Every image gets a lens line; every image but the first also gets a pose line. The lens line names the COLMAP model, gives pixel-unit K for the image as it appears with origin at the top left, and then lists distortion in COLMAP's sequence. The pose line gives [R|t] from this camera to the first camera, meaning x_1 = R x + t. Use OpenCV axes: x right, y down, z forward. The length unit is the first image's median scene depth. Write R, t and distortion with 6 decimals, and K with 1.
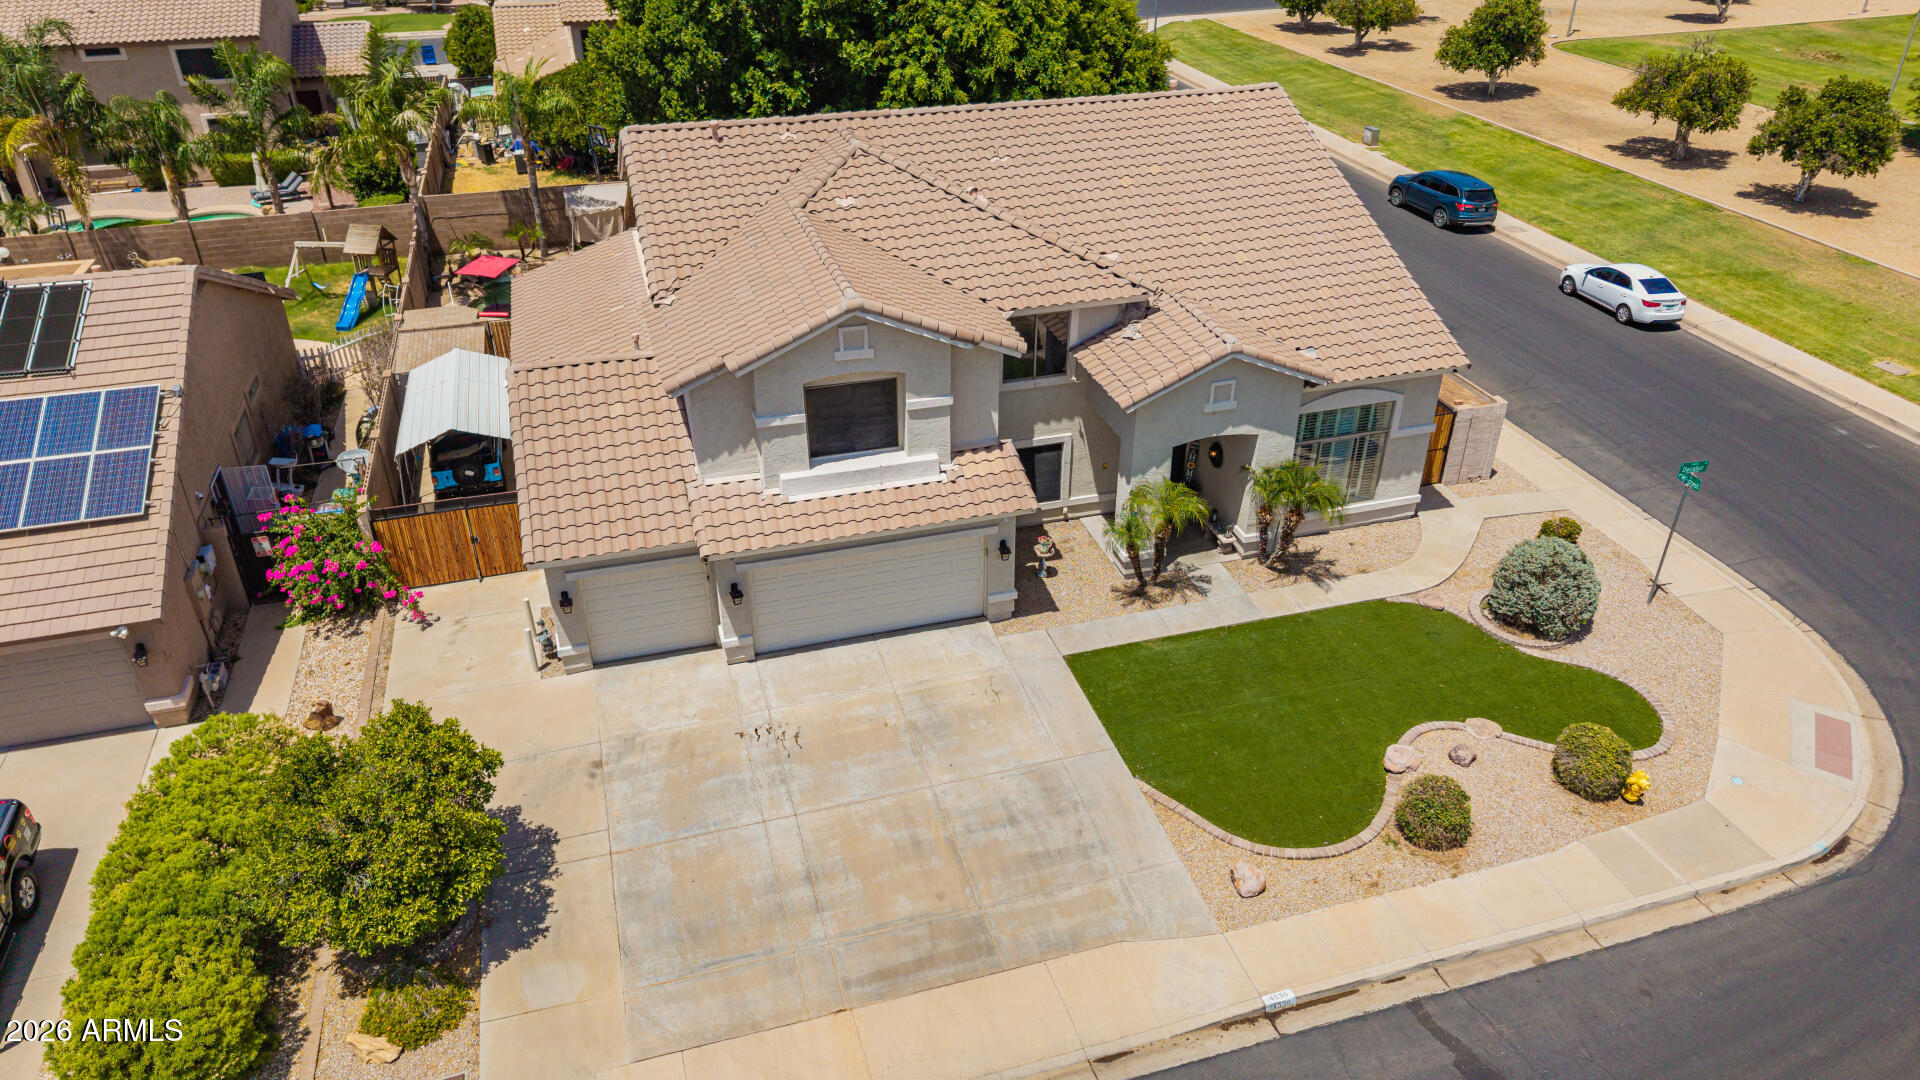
lens RADIAL K [[1288.9, 0, 959.7], [0, 1288.9, 527.5], [0, 0, 1]] dist [0.036608, -0.042117]
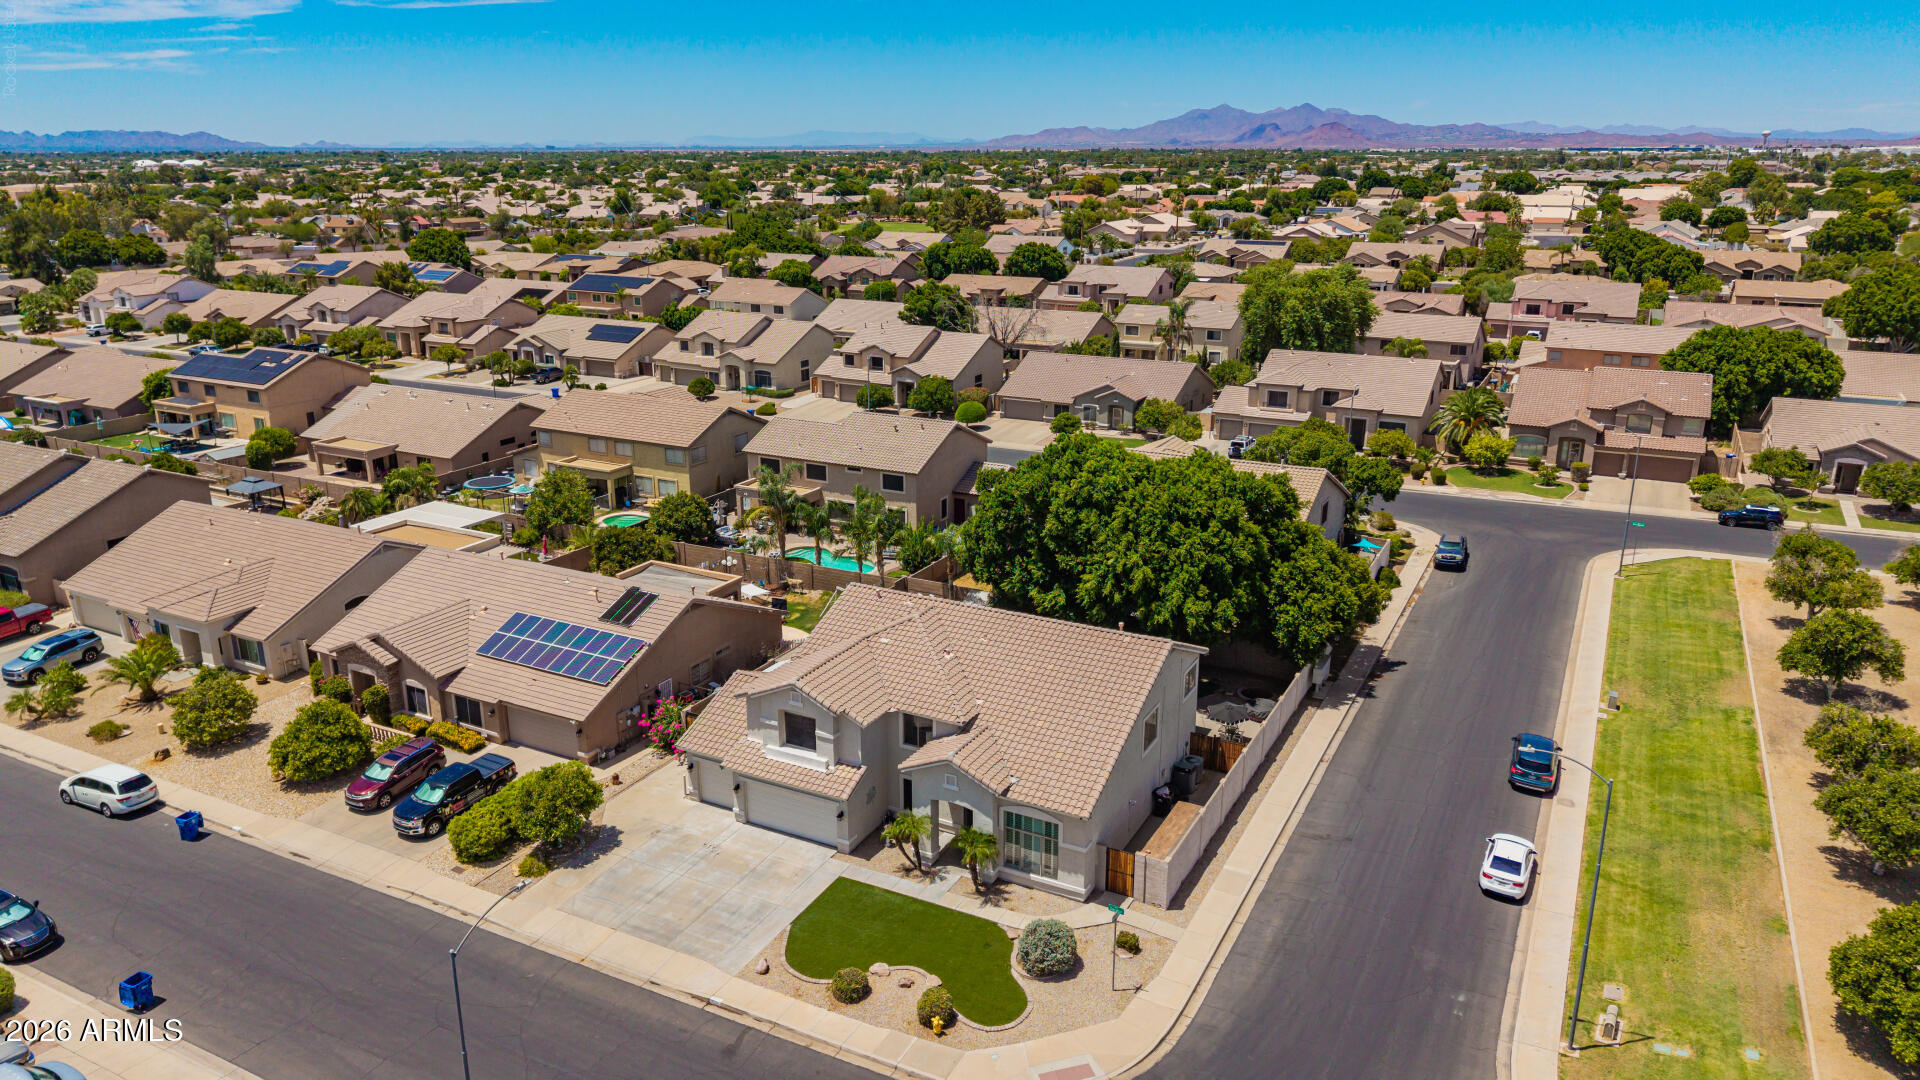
lens RADIAL K [[1288.9, 0, 959.7], [0, 1288.9, 527.5], [0, 0, 1]] dist [0.036608, -0.042117]
pose [[0.714857, 0.198285, -0.670568, 1.397059], [-0.355760, 0.928700, -0.104643, -0.251853], [0.602008, 0.313366, 0.734430, -0.539045]]
